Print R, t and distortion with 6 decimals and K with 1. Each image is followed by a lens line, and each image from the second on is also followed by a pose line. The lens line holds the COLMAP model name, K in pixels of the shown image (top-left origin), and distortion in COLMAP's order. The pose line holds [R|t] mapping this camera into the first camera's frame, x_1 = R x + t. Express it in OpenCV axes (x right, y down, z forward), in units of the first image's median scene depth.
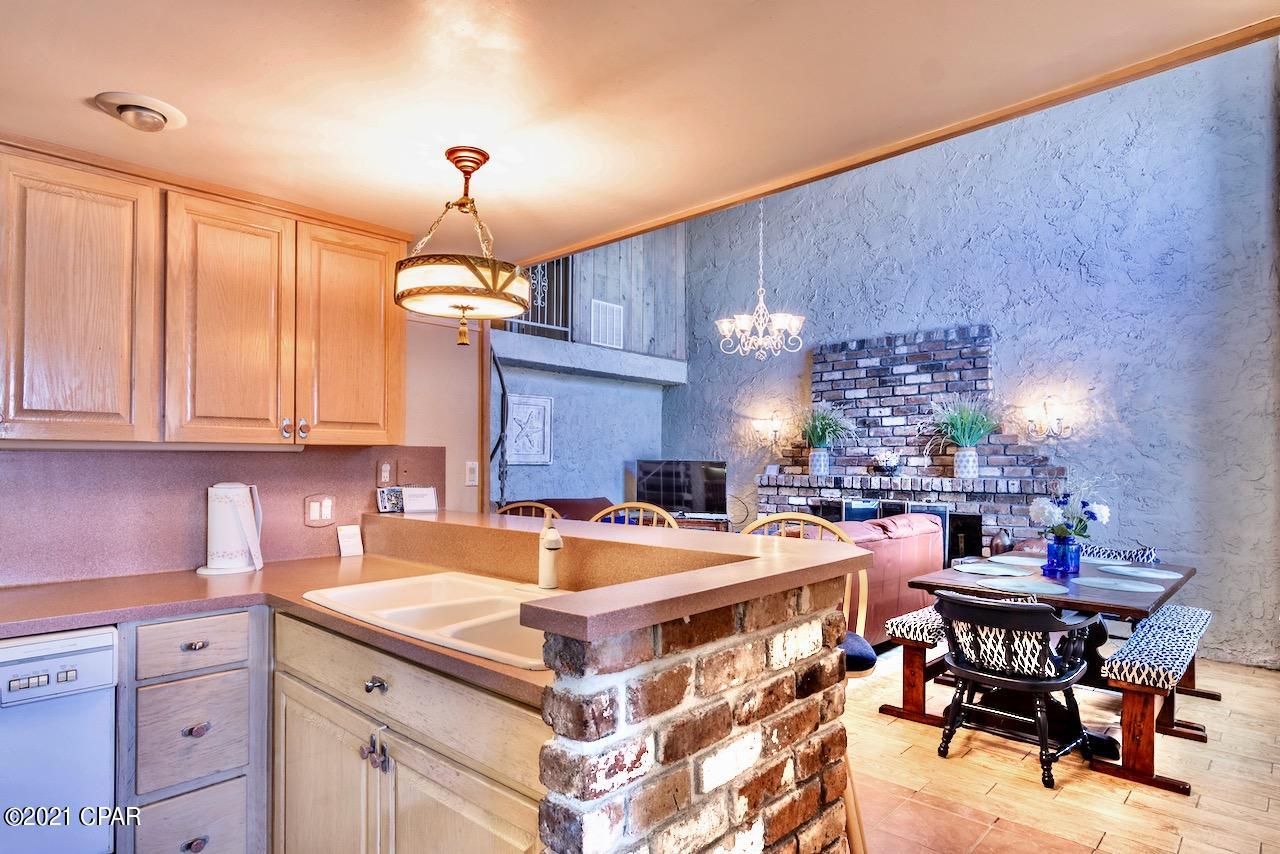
lens RADIAL K [[732.3, 0, 616.5], [0, 732.3, 456.2], [0, 0, 1]] dist [-0.001237, -0.000404]
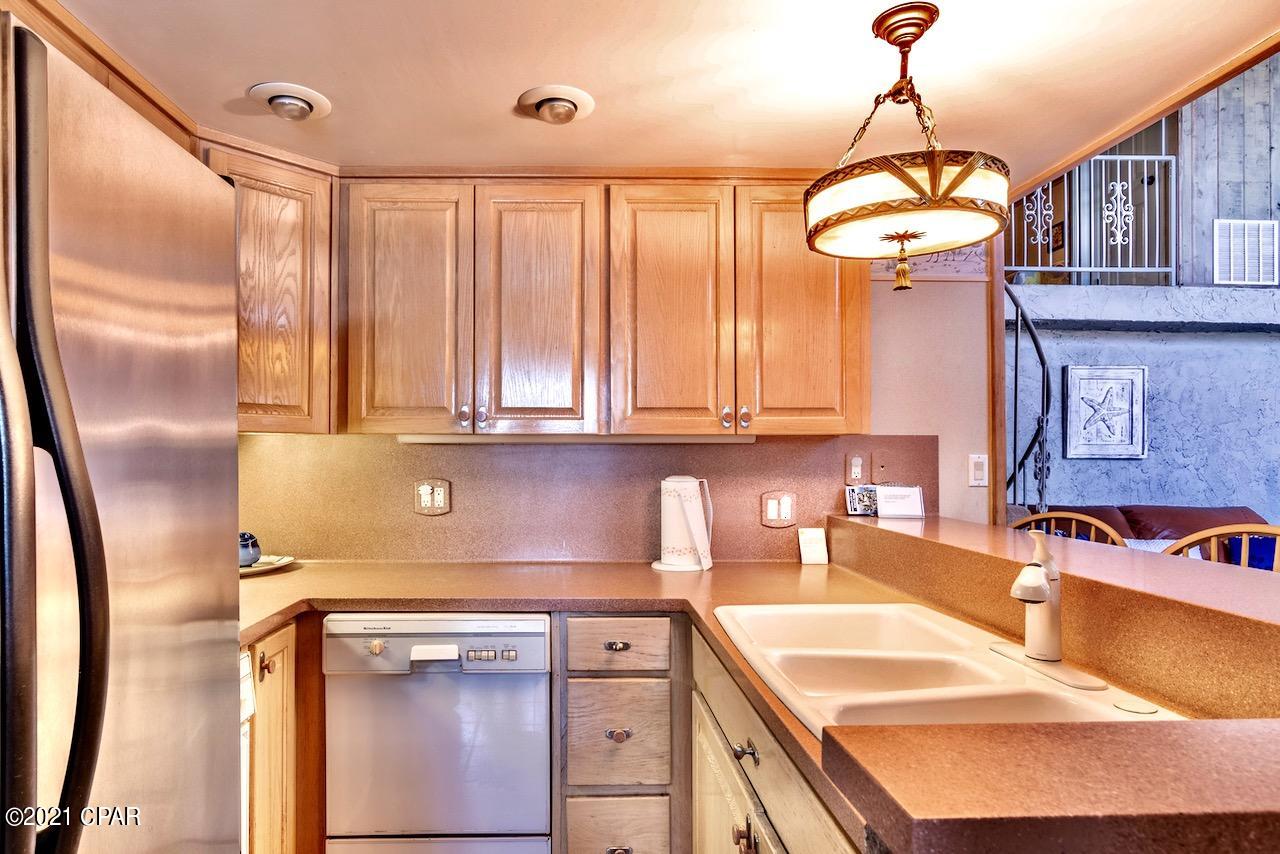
lens RADIAL K [[698.1, 0, 623.1], [0, 698.1, 446.0], [0, 0, 1]] dist [-0.001825, 0.000211]
pose [[0.711426, -0.007783, -0.702718, 0.037056], [0.004714, 0.999969, -0.006303, 0.001138], [0.702745, 0.001171, 0.711441, 0.171421]]
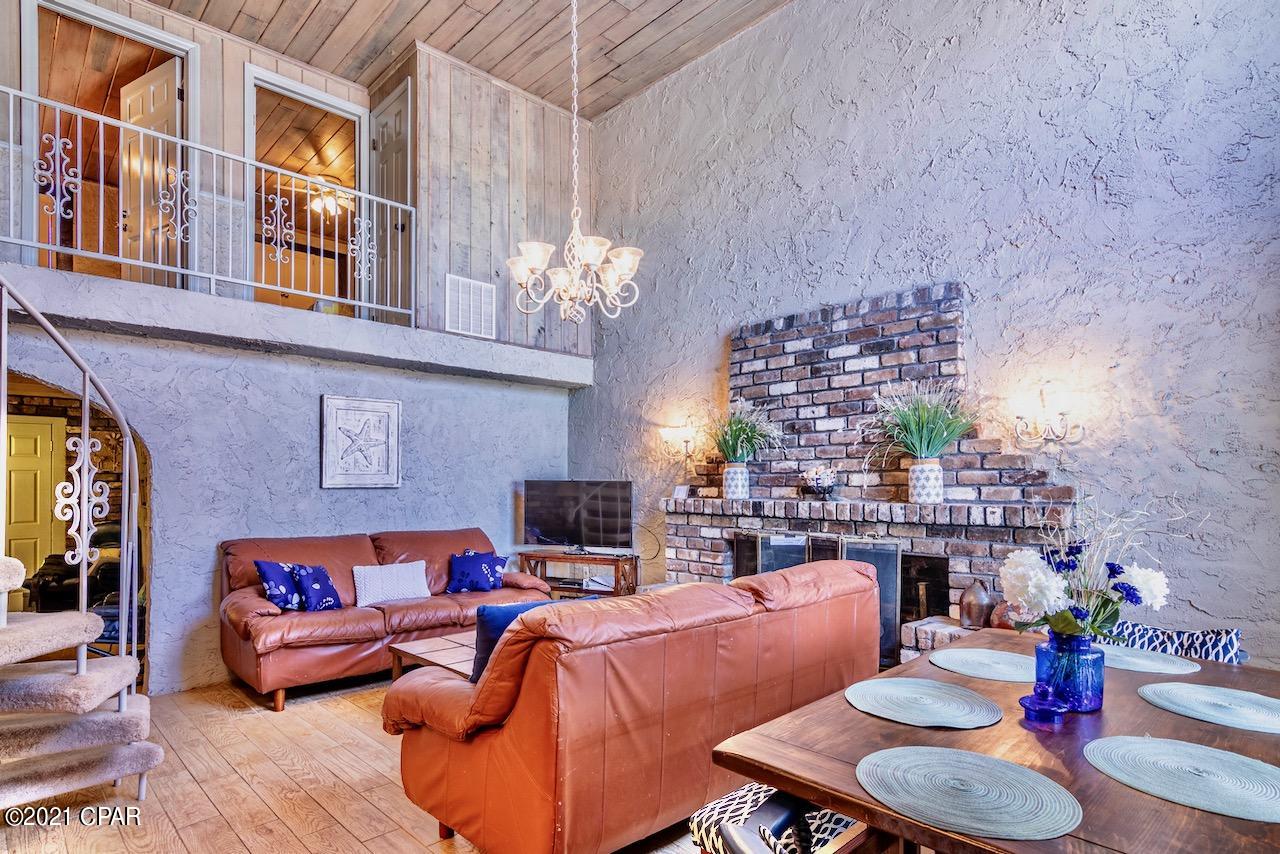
lens RADIAL K [[654.6, 0, 638.3], [0, 654.6, 477.1], [0, 0, 1]] dist [0.000254, 0.000418]
pose [[0.999205, -0.008831, -0.038874, 0.239551], [0.008911, 0.999959, 0.001860, 0.001954], [0.038856, -0.002205, 0.999242, 0.387352]]
